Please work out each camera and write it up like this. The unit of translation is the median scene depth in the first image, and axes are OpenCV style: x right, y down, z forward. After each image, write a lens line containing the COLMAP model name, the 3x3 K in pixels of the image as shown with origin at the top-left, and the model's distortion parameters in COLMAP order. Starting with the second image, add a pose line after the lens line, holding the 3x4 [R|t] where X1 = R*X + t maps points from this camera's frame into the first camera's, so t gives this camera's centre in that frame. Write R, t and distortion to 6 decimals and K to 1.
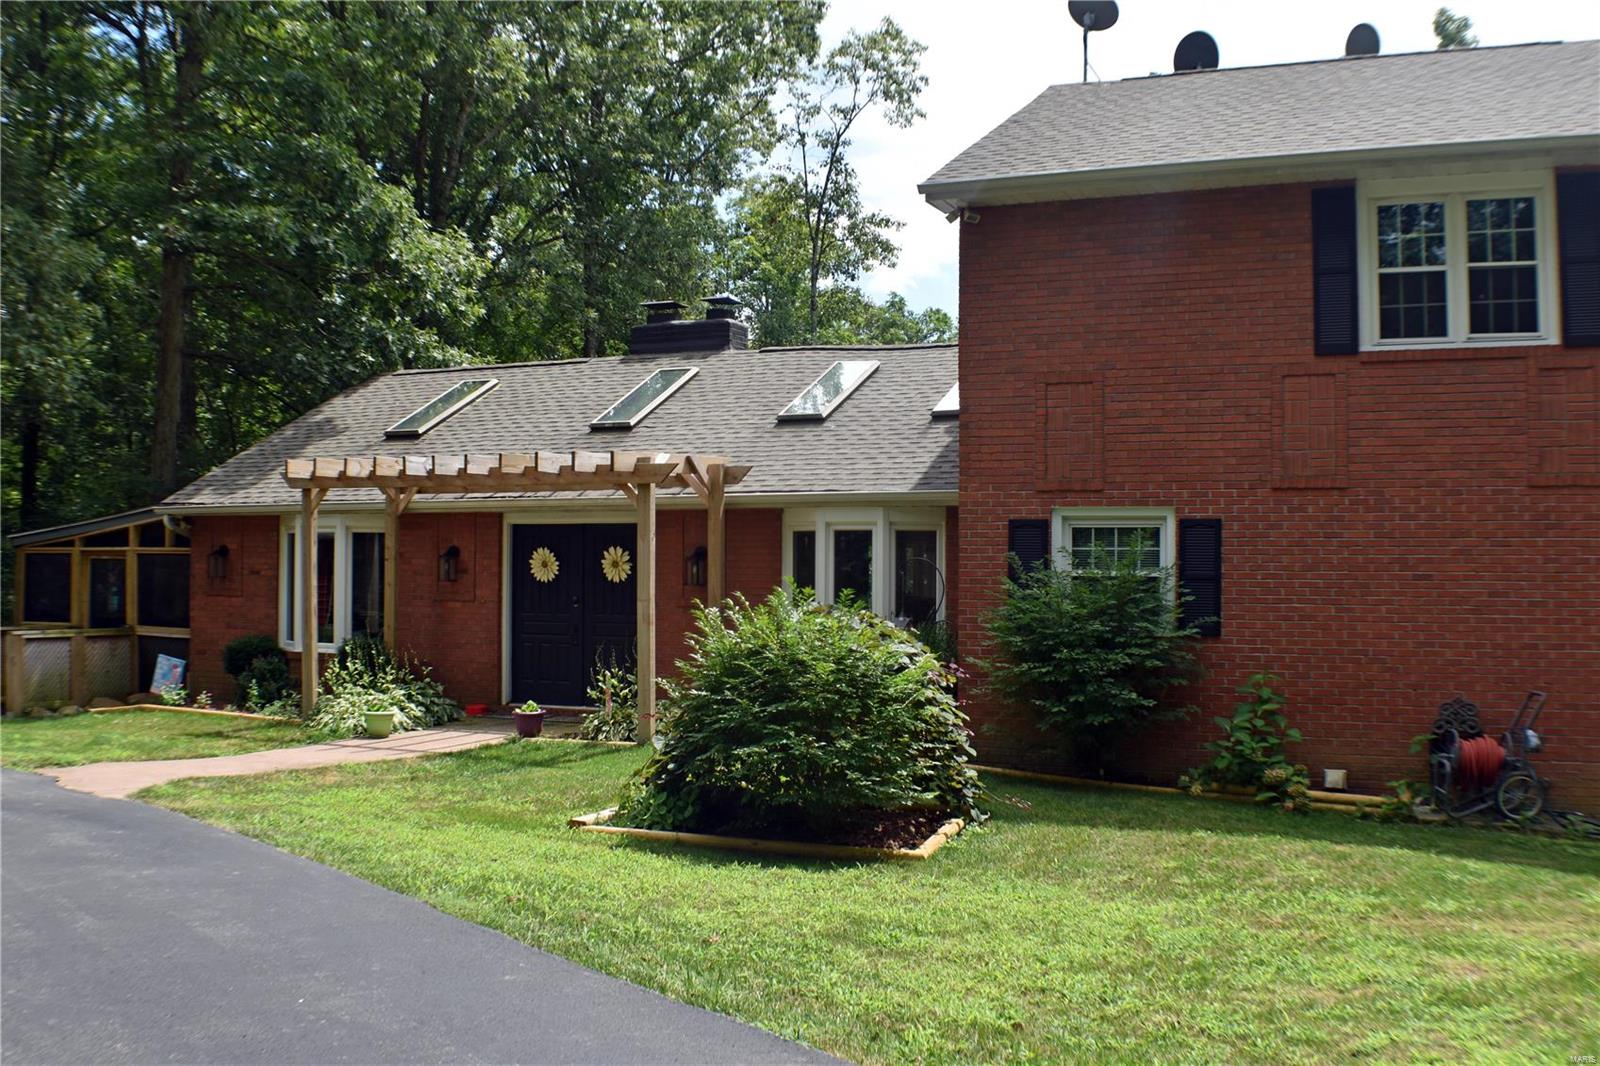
lens RADIAL K [[1863.9, 0, 798.9], [0, 1863.9, 525.6], [0, 0, 1]] dist [-0.165197, 0.000000]
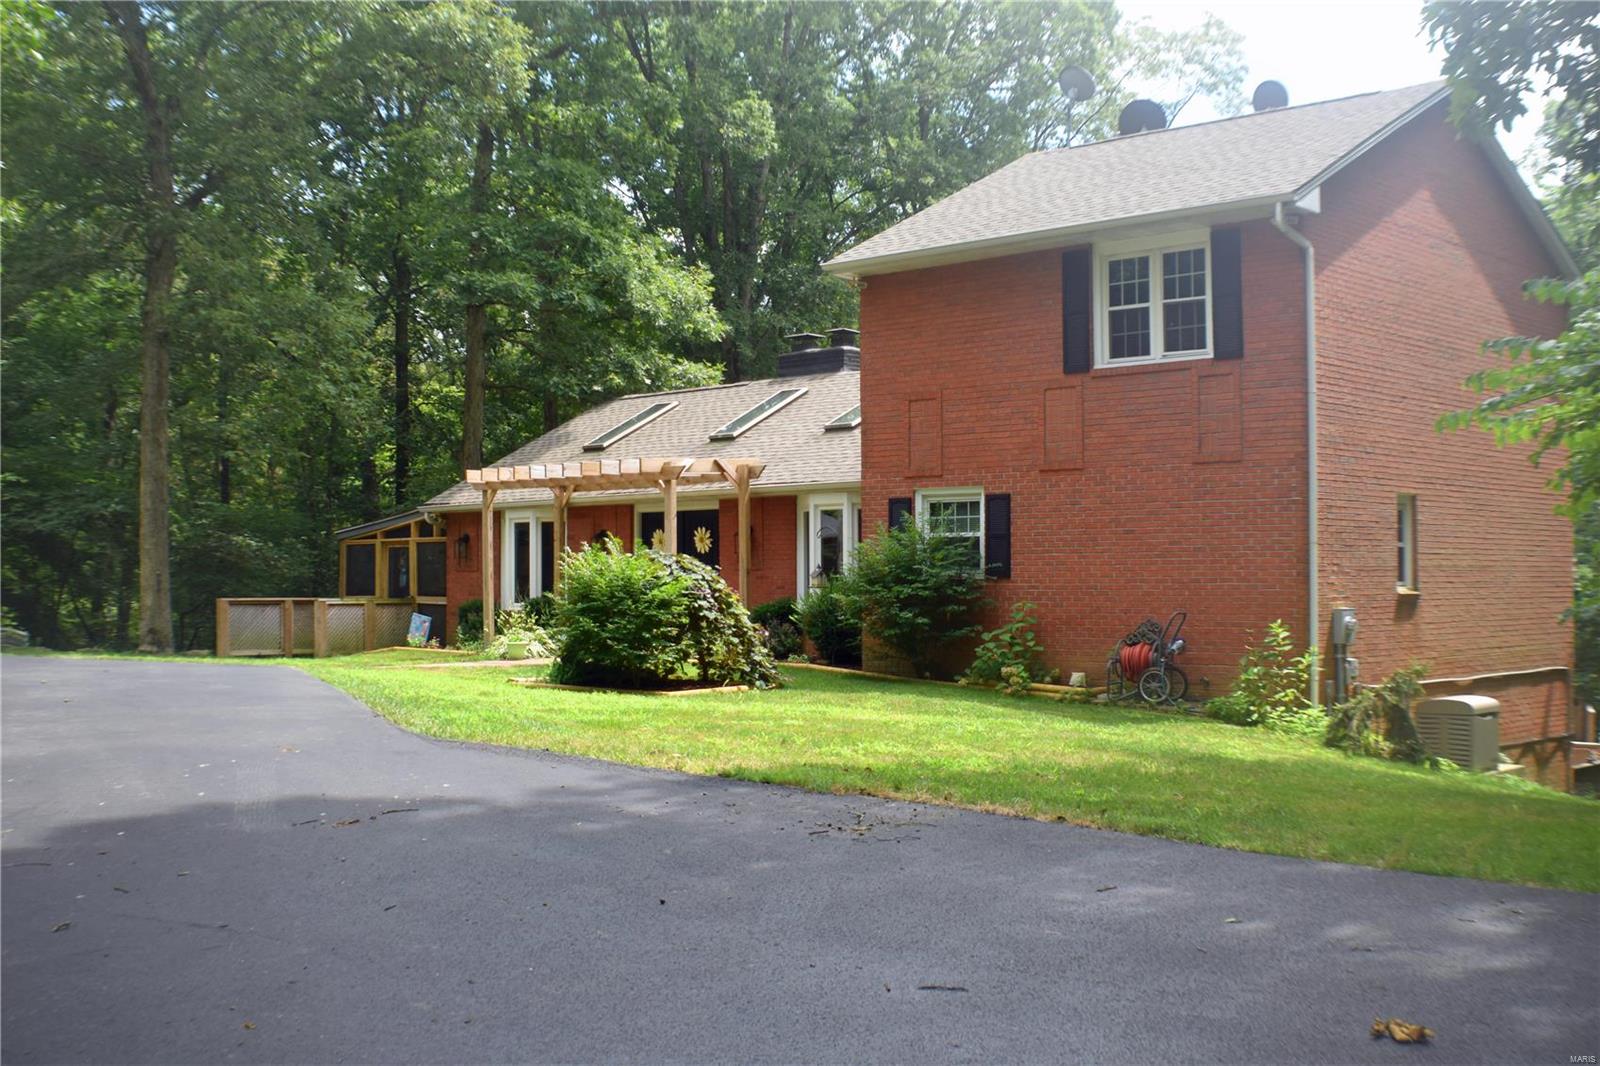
lens RADIAL K [[2308.3, 0, 797.3], [0, 2308.3, 549.6], [0, 0, 1]] dist [-0.028395, 0.000000]
pose [[0.938343, -0.015872, -0.345342, 0.667163], [0.016676, 0.999861, -0.000643, 0.036467], [0.345304, -0.005155, 0.938477, -0.677196]]
